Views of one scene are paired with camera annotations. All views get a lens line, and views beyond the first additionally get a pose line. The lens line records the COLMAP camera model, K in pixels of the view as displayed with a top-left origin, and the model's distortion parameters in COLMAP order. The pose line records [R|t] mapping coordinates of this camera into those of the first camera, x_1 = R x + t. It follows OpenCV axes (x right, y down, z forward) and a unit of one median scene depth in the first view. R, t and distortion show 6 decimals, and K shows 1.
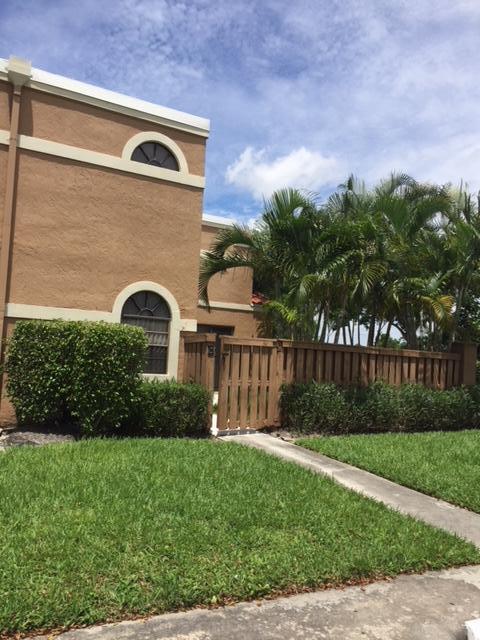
lens RADIAL K [[557.7, 0, 230.4], [0, 557.7, 318.8], [0, 0, 1]] dist [0.049224, -0.108894]
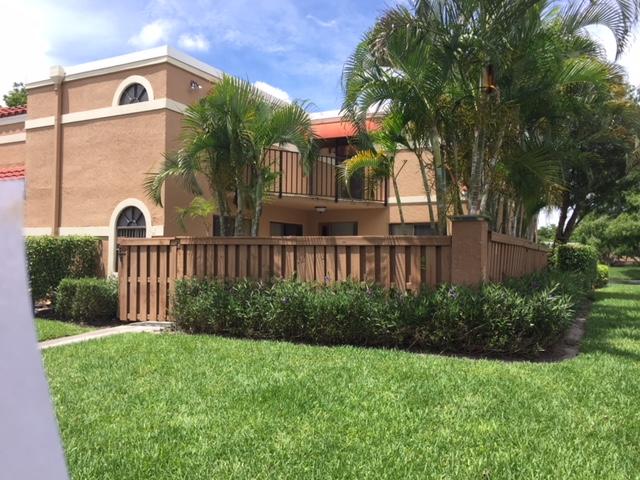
lens RADIAL K [[557.7, 0, 320.0], [0, 557.7, 240.0], [0, 0, 1]] dist [0.049224, -0.108894]
pose [[0.532763, -0.074073, -0.843016, 1.097296], [0.075095, 0.996370, -0.040090, 0.103965], [0.842926, -0.041948, 0.536392, 0.679485]]
